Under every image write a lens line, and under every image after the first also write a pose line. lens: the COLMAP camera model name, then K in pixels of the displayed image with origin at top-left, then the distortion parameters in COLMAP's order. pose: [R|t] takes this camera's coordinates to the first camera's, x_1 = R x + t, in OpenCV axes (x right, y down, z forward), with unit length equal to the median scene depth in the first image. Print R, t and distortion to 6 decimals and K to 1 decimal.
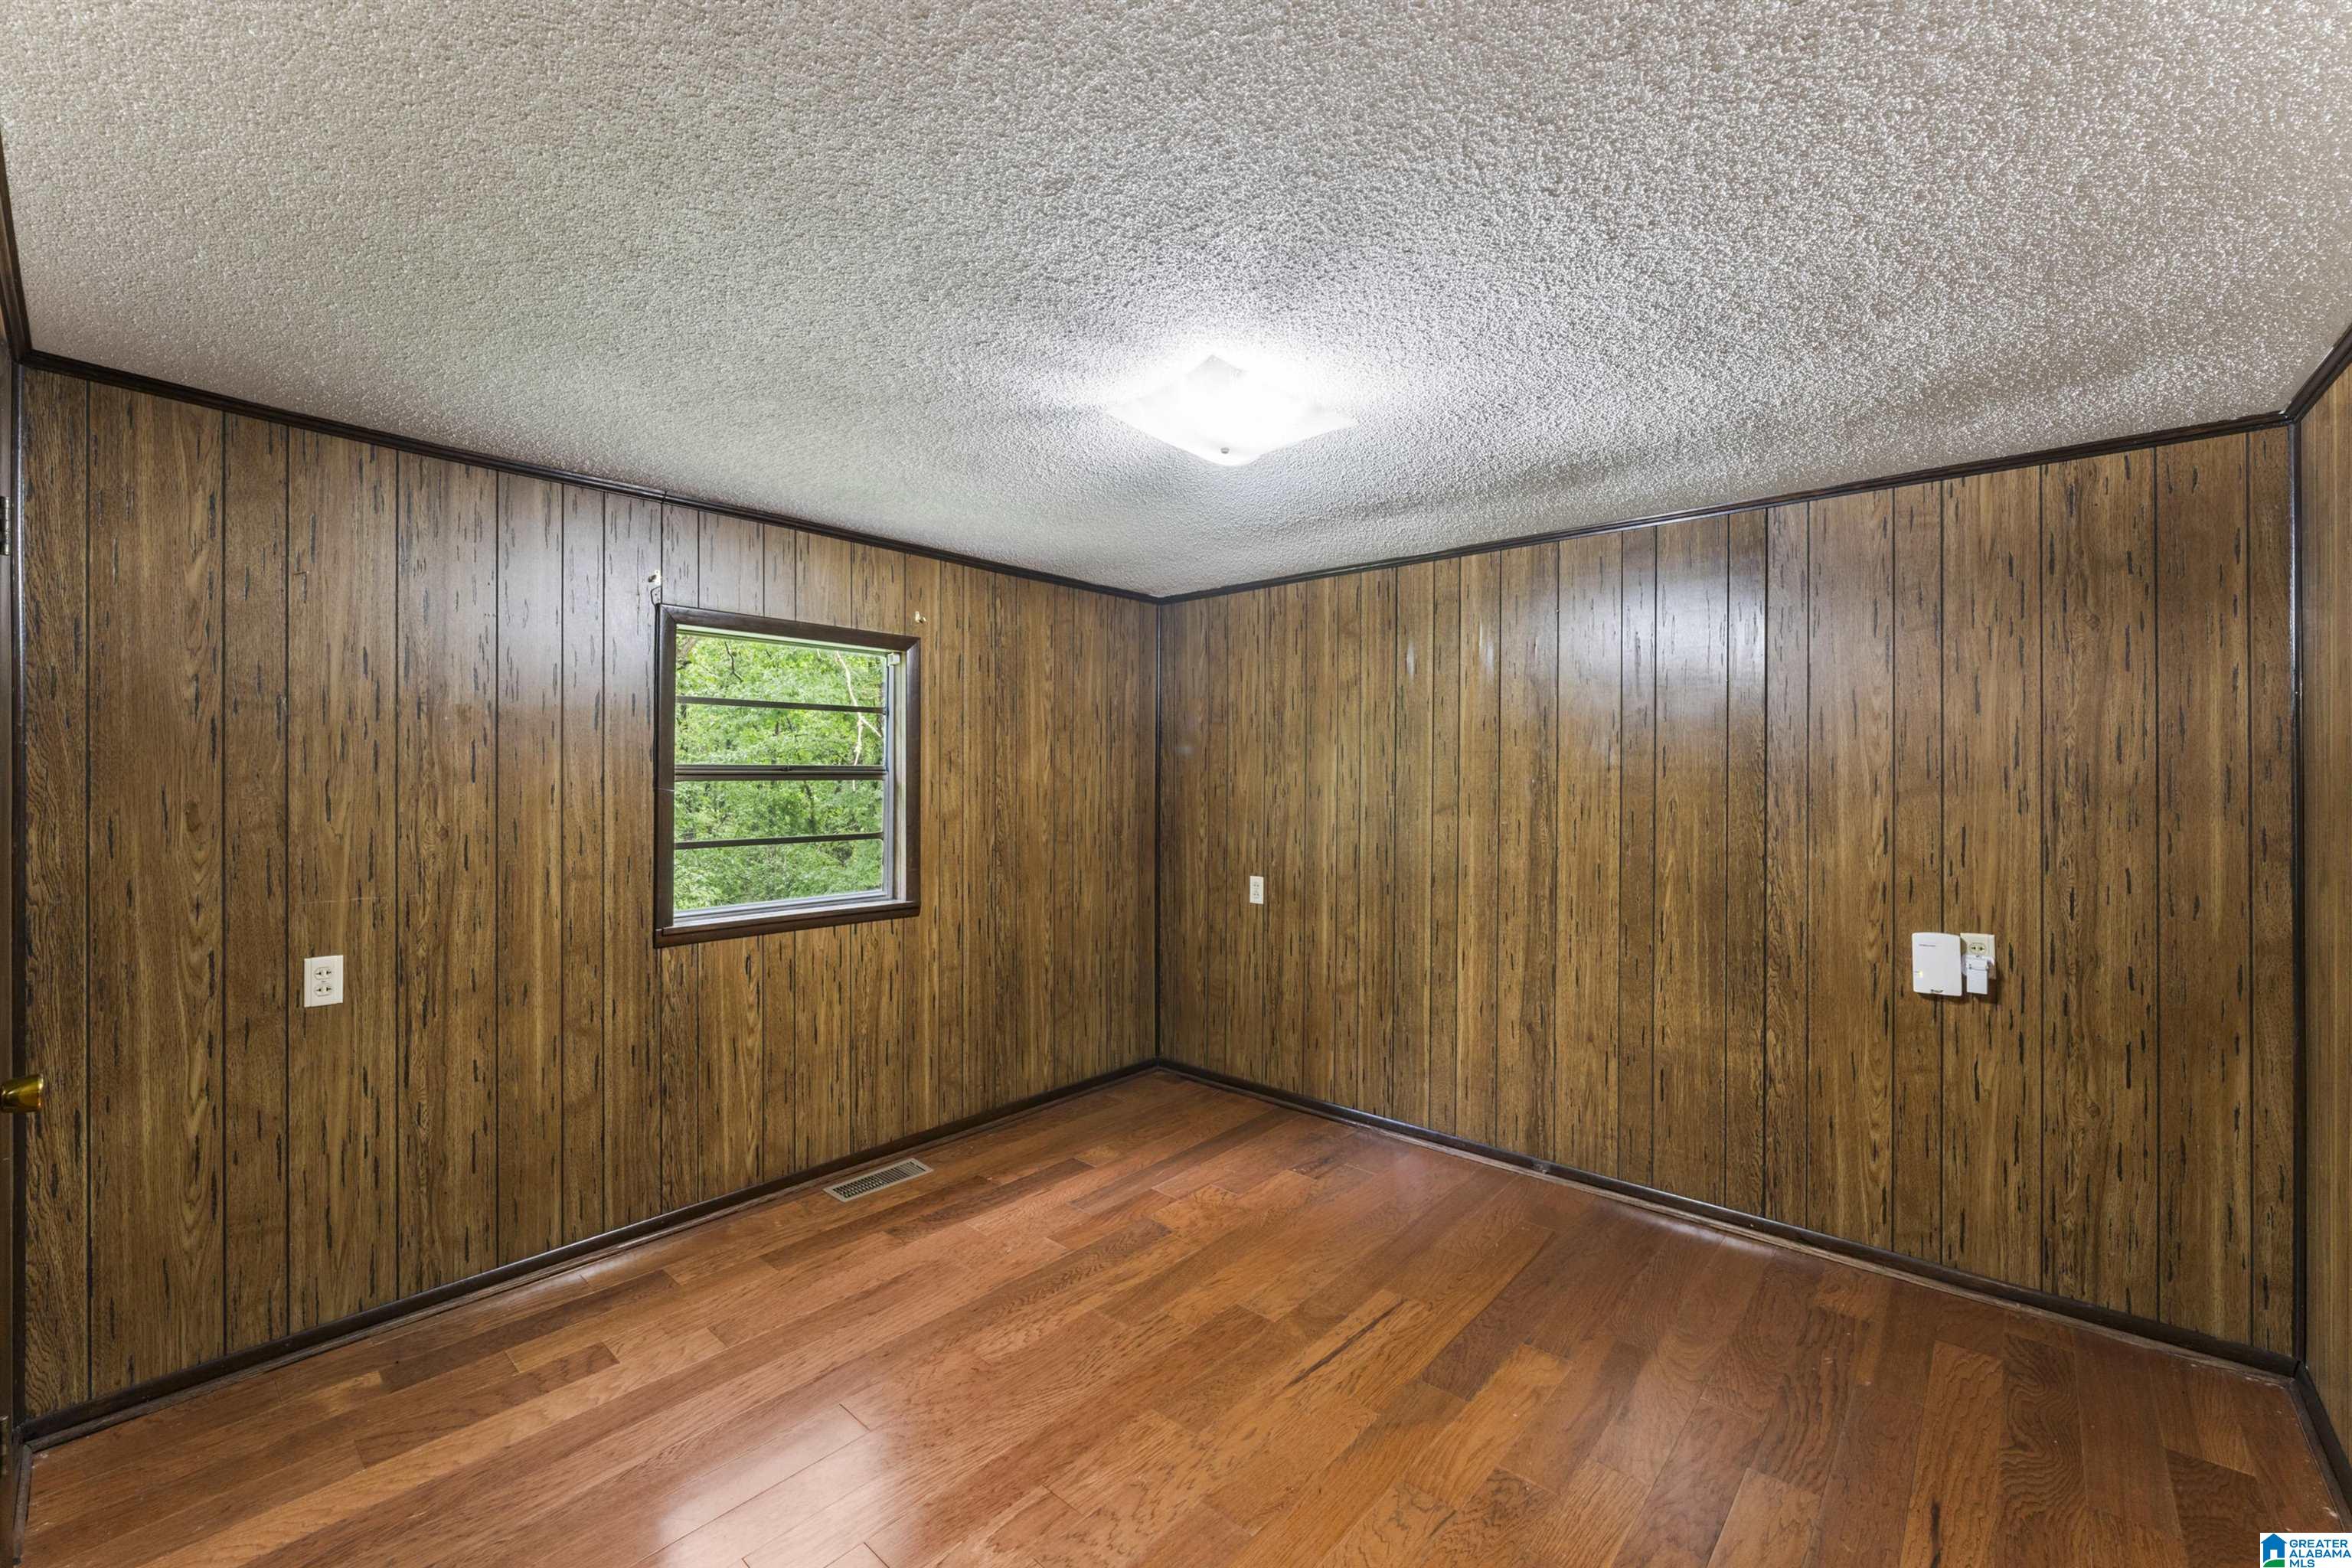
lens RADIAL K [[958.0, 0, 1178.6], [0, 958.0, 780.8], [0, 0, 1]] dist [-0.006290, 0.001830]
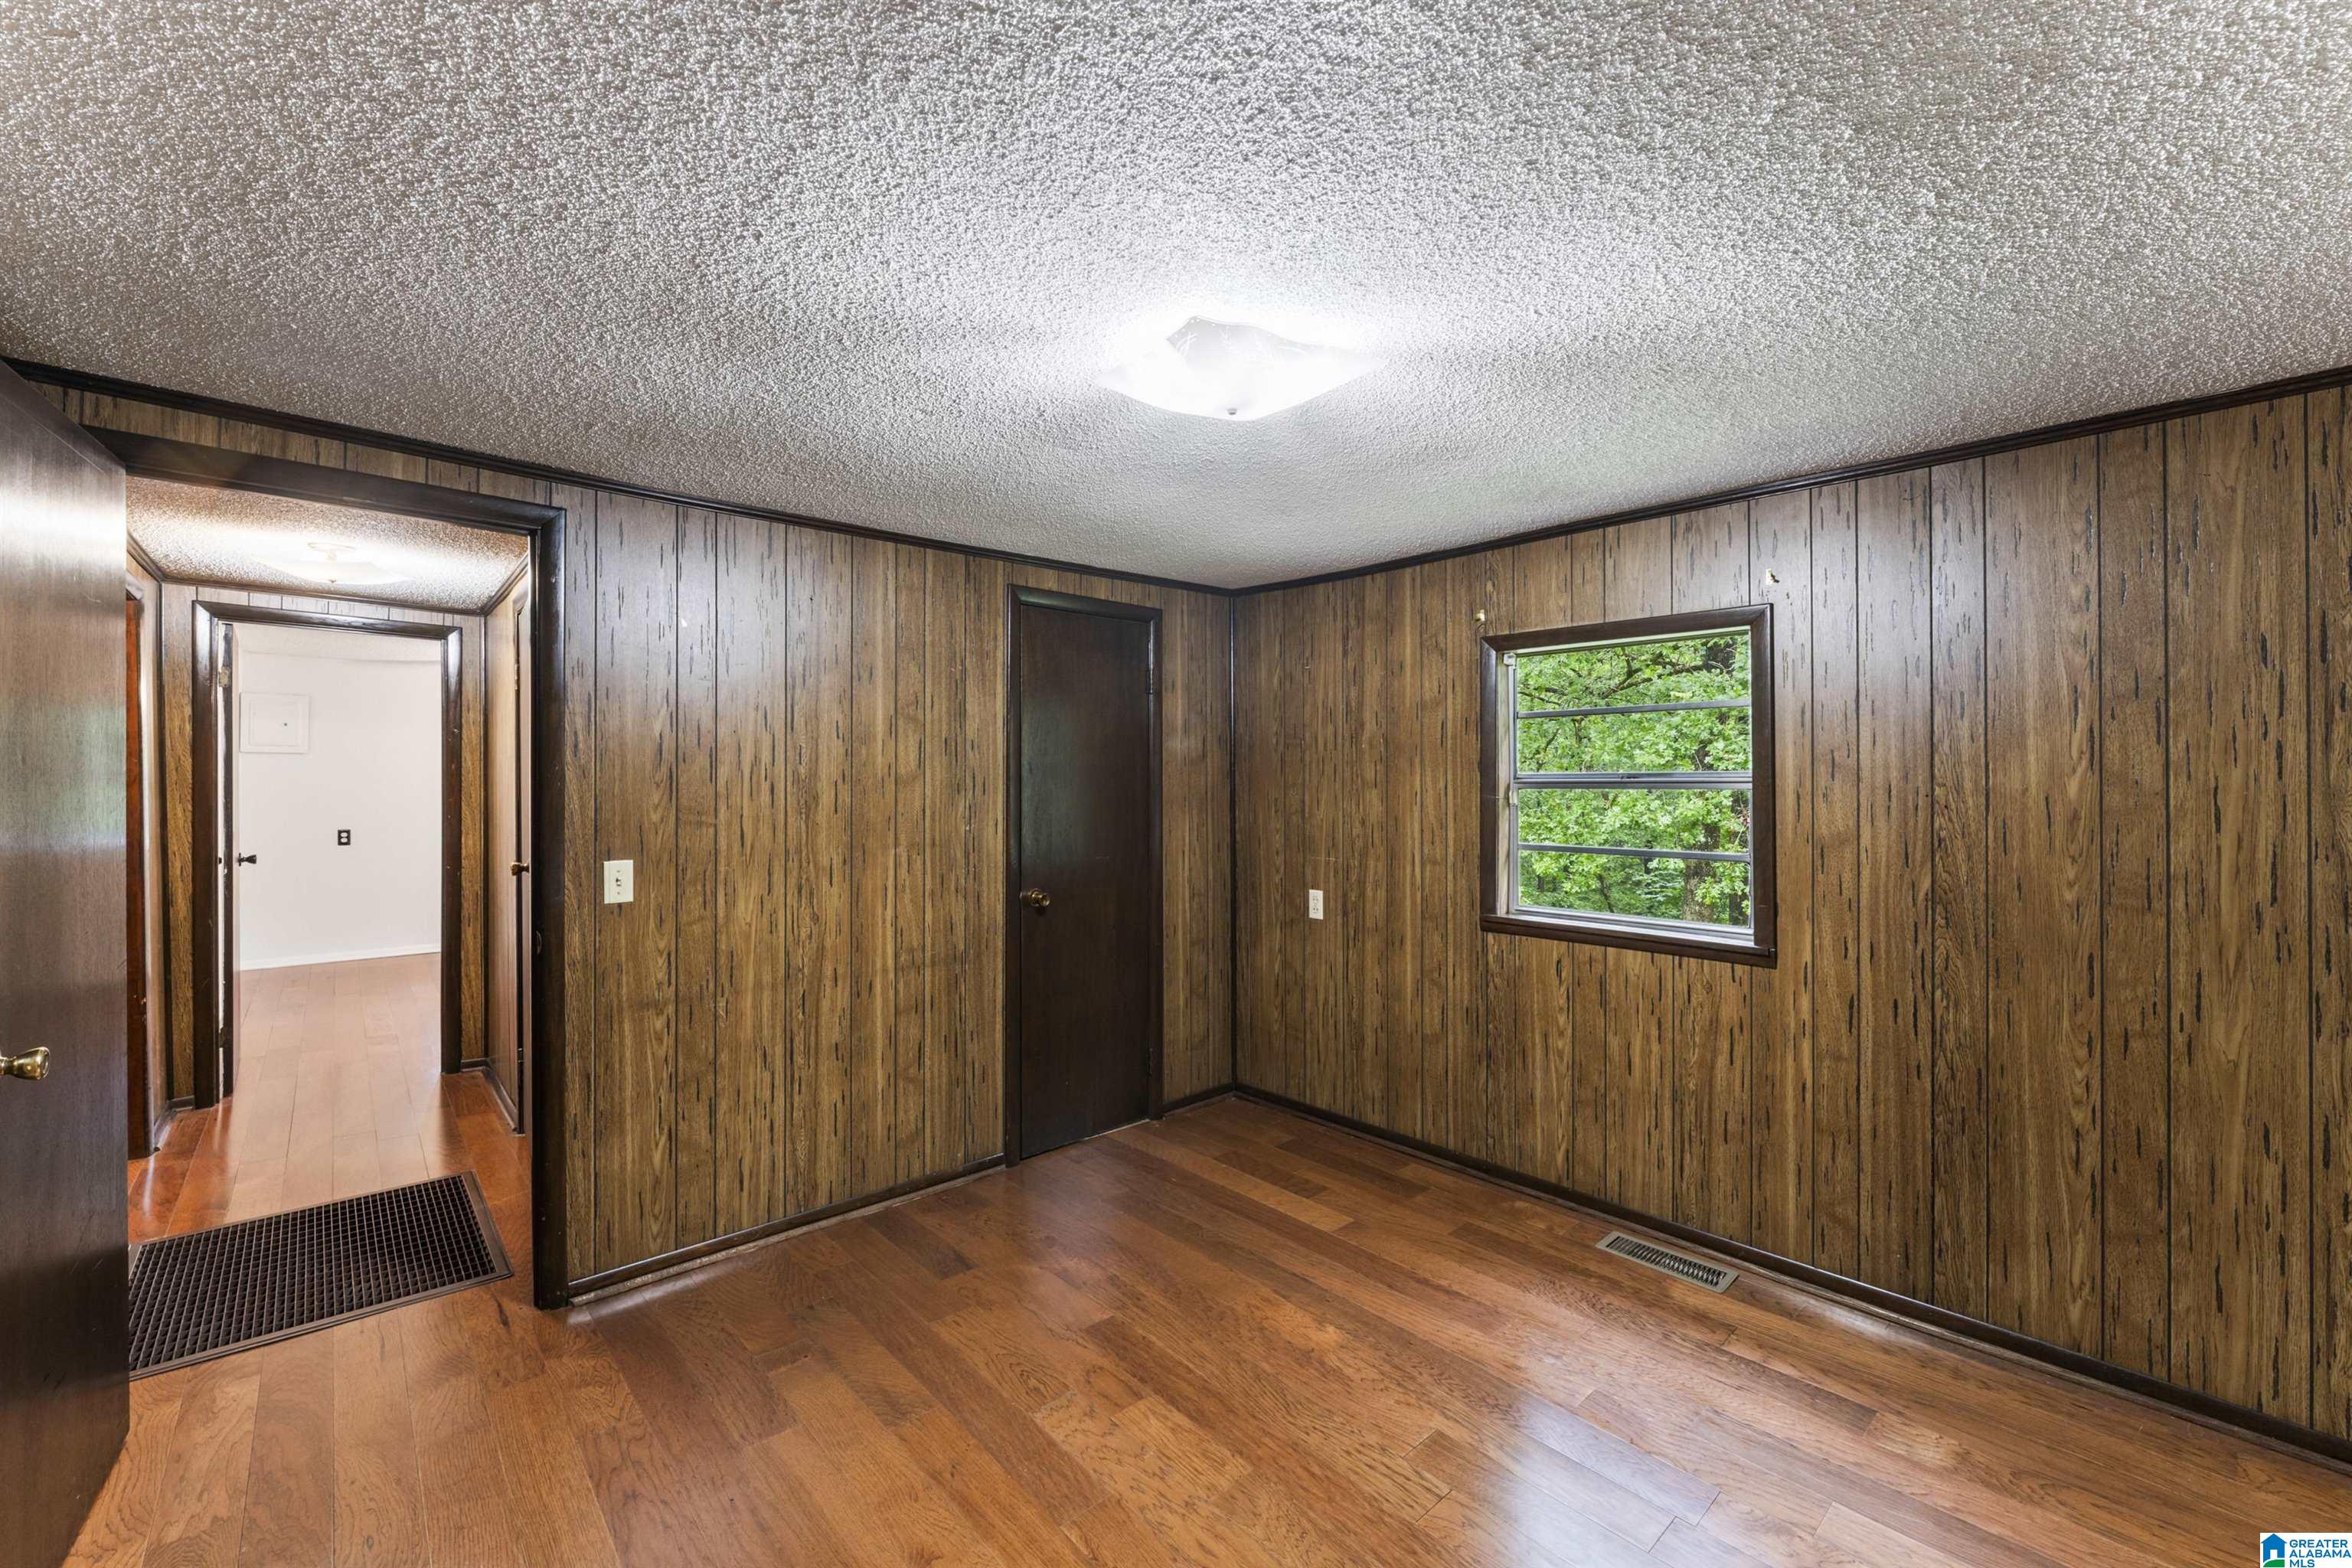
lens RADIAL K [[958.0, 0, 1177.6], [0, 958.0, 778.3], [0, 0, 1]] dist [-0.006290, 0.001830]
pose [[-0.118759, -0.006896, -0.992899, 0.621022], [-0.006574, 0.999959, -0.006159, -0.002523], [0.992901, 0.005796, -0.118800, 0.712606]]
